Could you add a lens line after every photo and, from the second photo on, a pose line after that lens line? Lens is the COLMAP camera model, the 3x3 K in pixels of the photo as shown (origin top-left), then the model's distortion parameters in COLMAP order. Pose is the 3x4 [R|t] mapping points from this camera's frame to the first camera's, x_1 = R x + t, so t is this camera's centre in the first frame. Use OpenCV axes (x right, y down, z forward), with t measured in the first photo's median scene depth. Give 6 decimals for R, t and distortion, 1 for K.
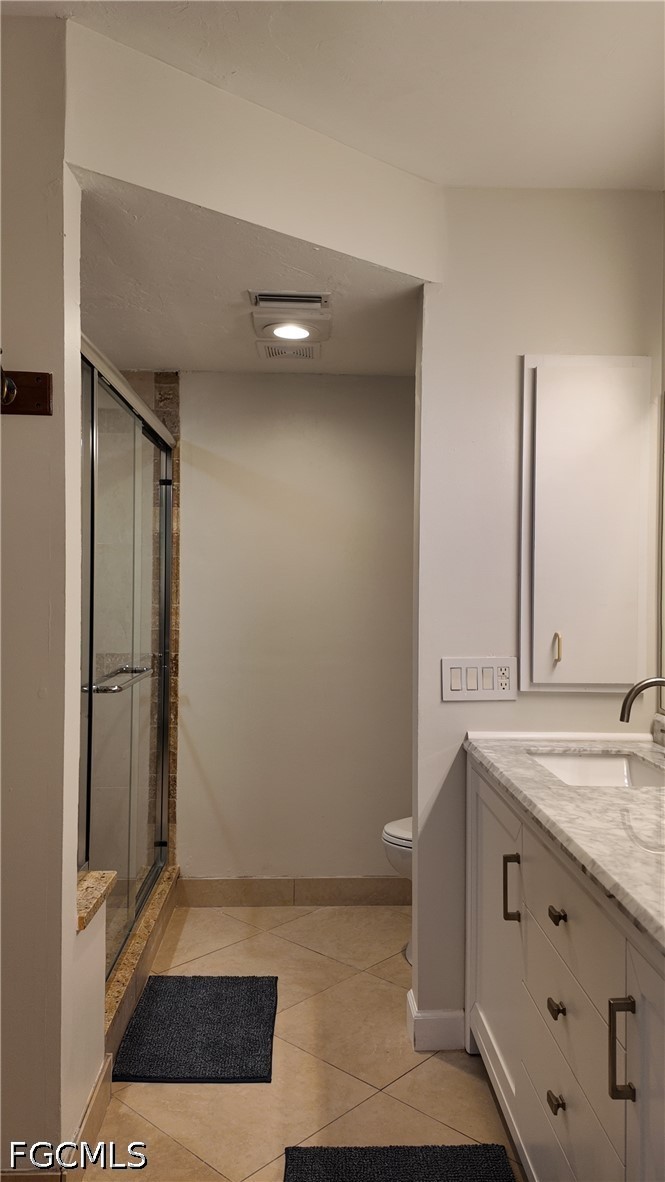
lens RADIAL K [[864.6, 0, 332.5], [0, 864.6, 591.0], [0, 0, 1]] dist [0.095560, -0.002309]
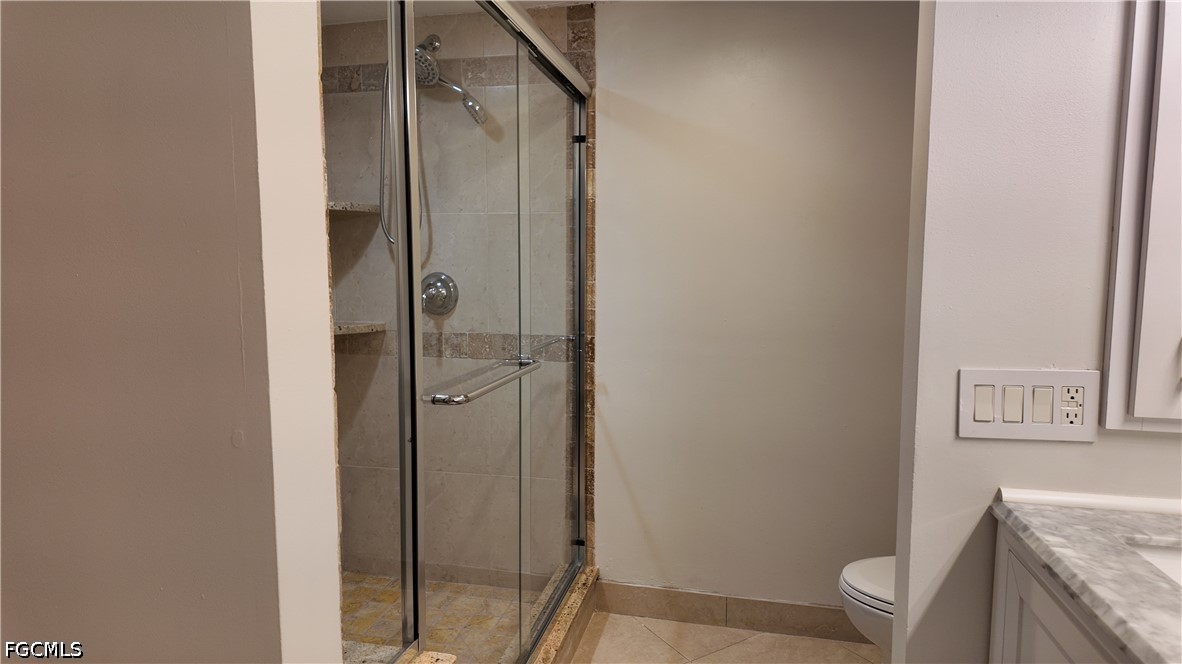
lens RADIAL K [[694.7, 0, 591.0], [0, 694.7, 332.0], [0, 0, 1]] dist [0.117643, -0.138575]
pose [[0.966331, 0.018143, -0.256663, 0.001564], [0.005037, 0.995986, 0.089369, 0.003786], [0.257254, -0.087653, 0.962360, 0.315255]]
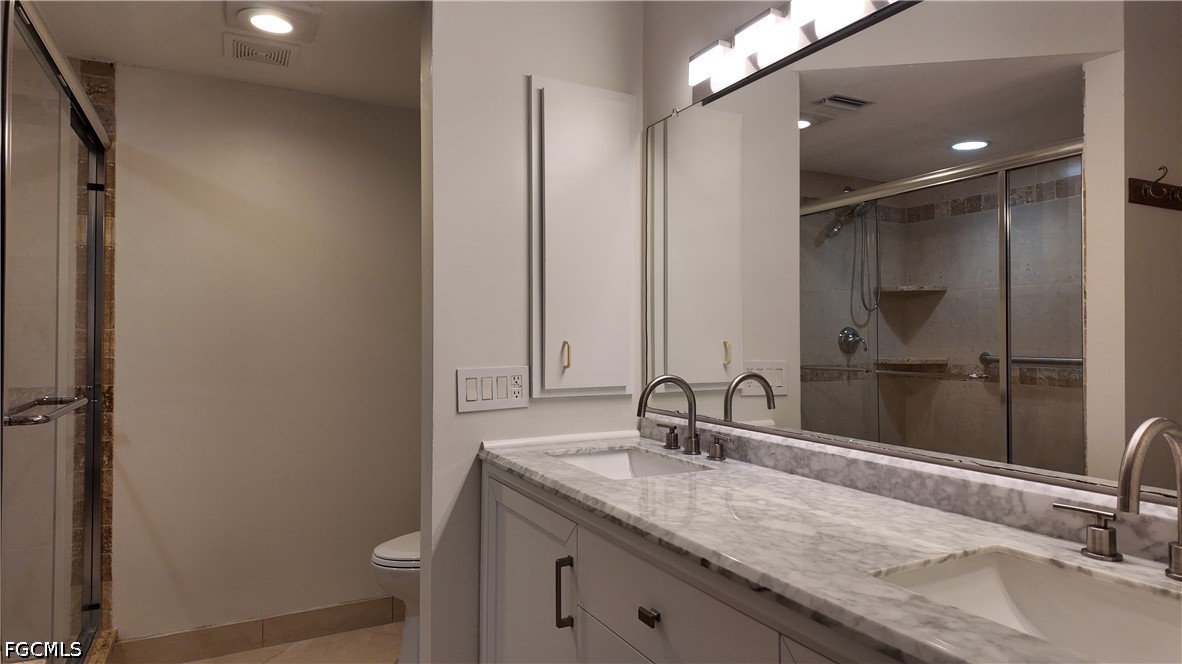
lens RADIAL K [[687.9, 0, 591.0], [0, 687.9, 332.0], [0, 0, 1]] dist [0.071624, -0.061782]
pose [[0.898531, -0.004113, 0.438890, -0.056584], [0.010988, 0.999853, -0.013126, 0.033286], [-0.438772, 0.016617, 0.898445, 0.160019]]
